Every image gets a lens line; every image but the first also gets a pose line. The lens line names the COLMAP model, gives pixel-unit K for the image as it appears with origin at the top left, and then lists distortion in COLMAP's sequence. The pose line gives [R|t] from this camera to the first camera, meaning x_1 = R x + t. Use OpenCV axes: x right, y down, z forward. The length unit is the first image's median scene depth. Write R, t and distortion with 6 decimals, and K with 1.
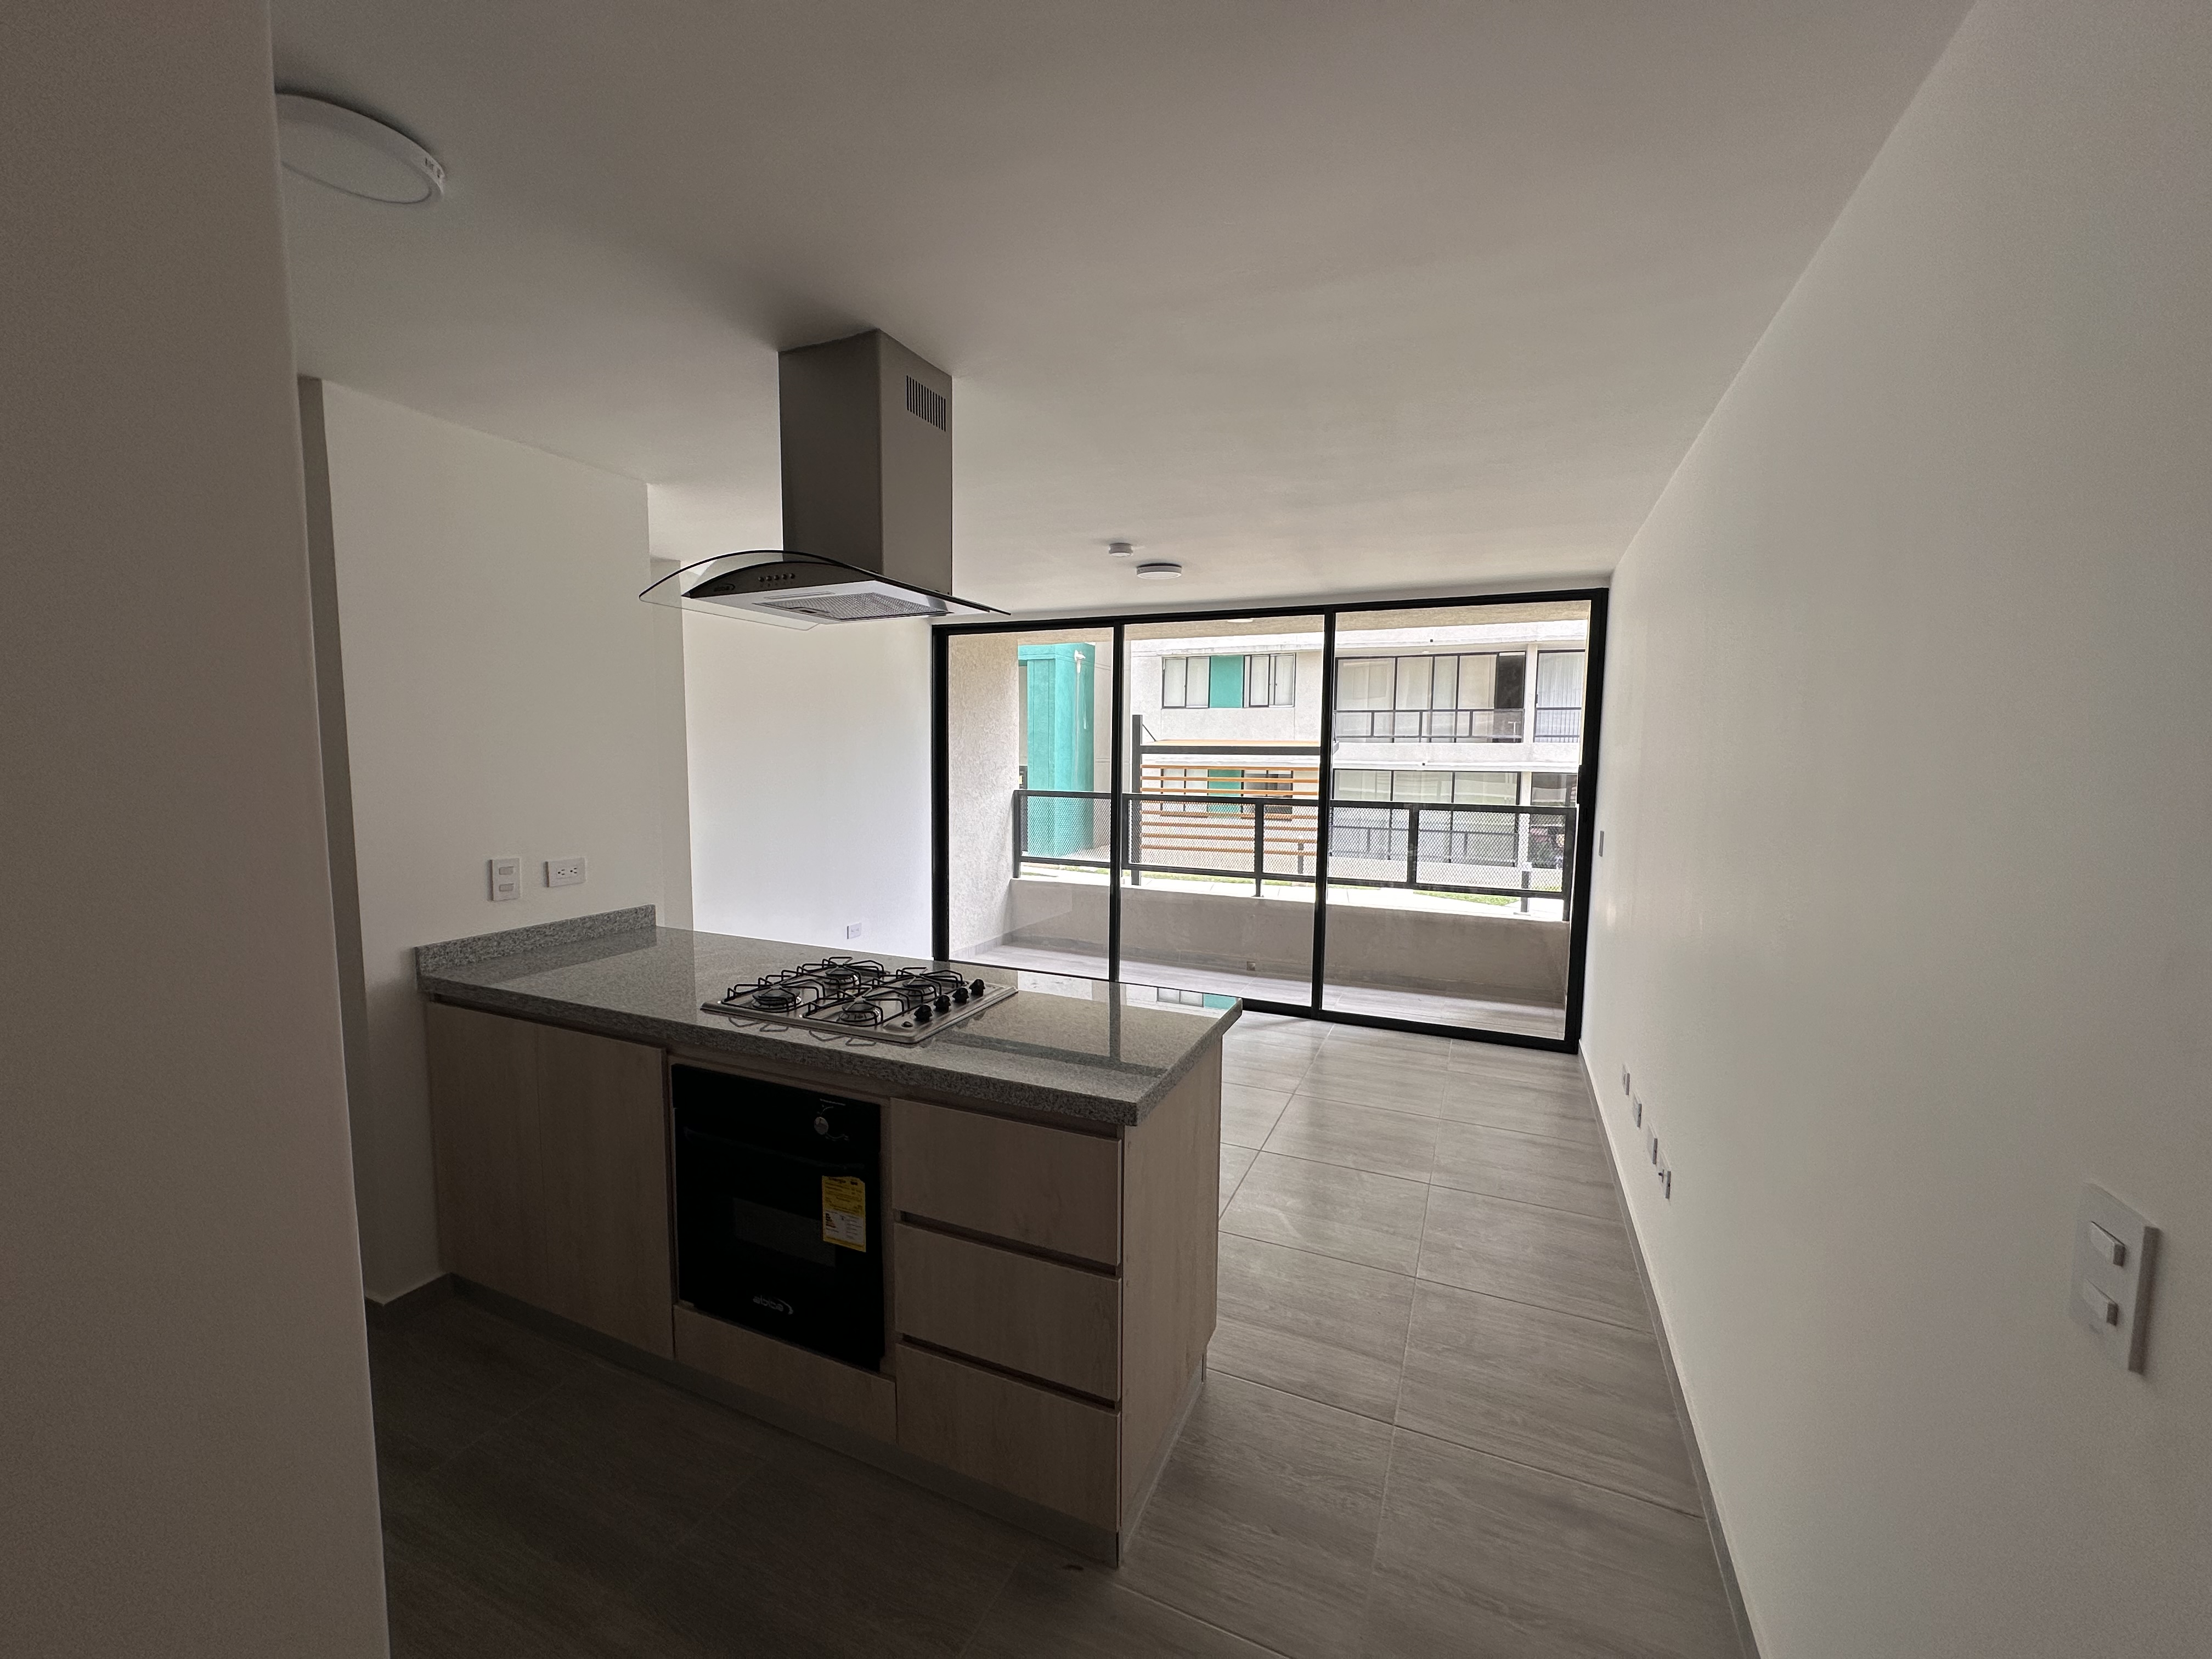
lens RADIAL K [[878.4, 0, 1106.0], [0, 878.4, 829.5], [0, 0, 1]] dist [0.000482, 0.000058]
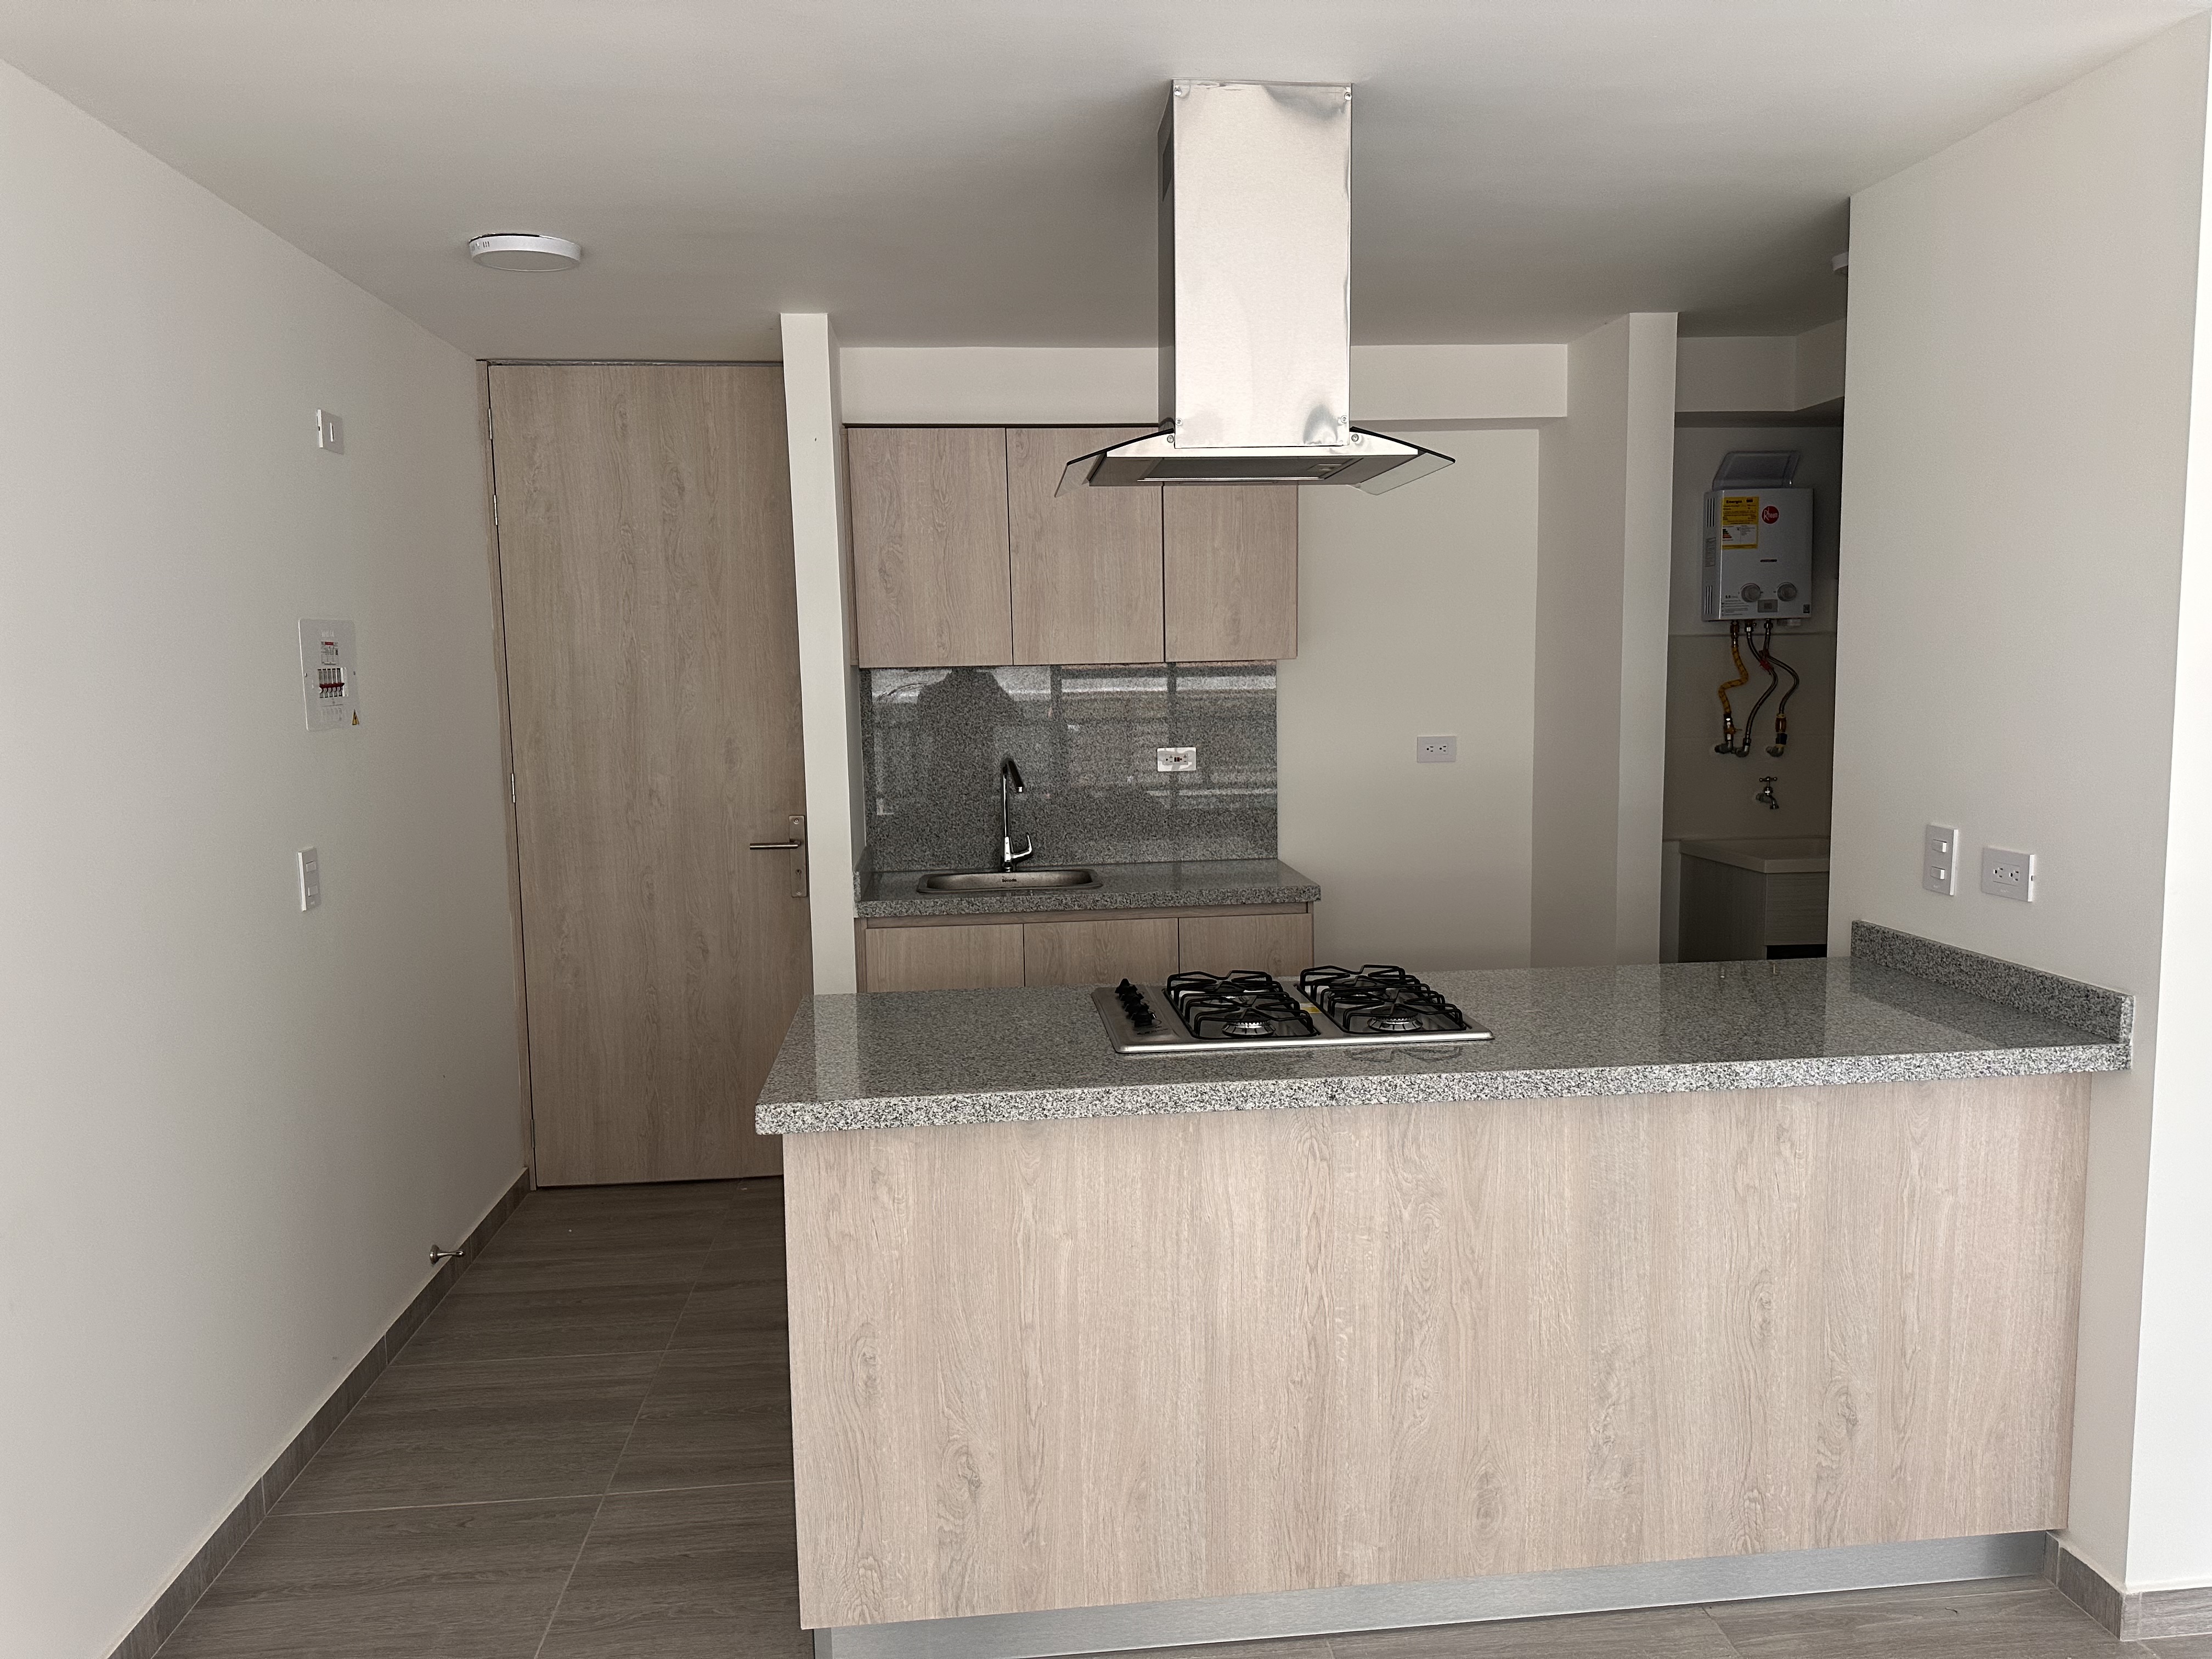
lens RADIAL K [[1570.5, 0, 1106.0], [0, 1570.5, 829.5], [0, 0, 1]] dist [0.000713, -0.000348]
pose [[-0.872161, 0.058978, -0.485652, 0.379237], [-0.034197, 0.982929, 0.180781, -0.148133], [0.488023, 0.174278, -0.855255, 1.686536]]
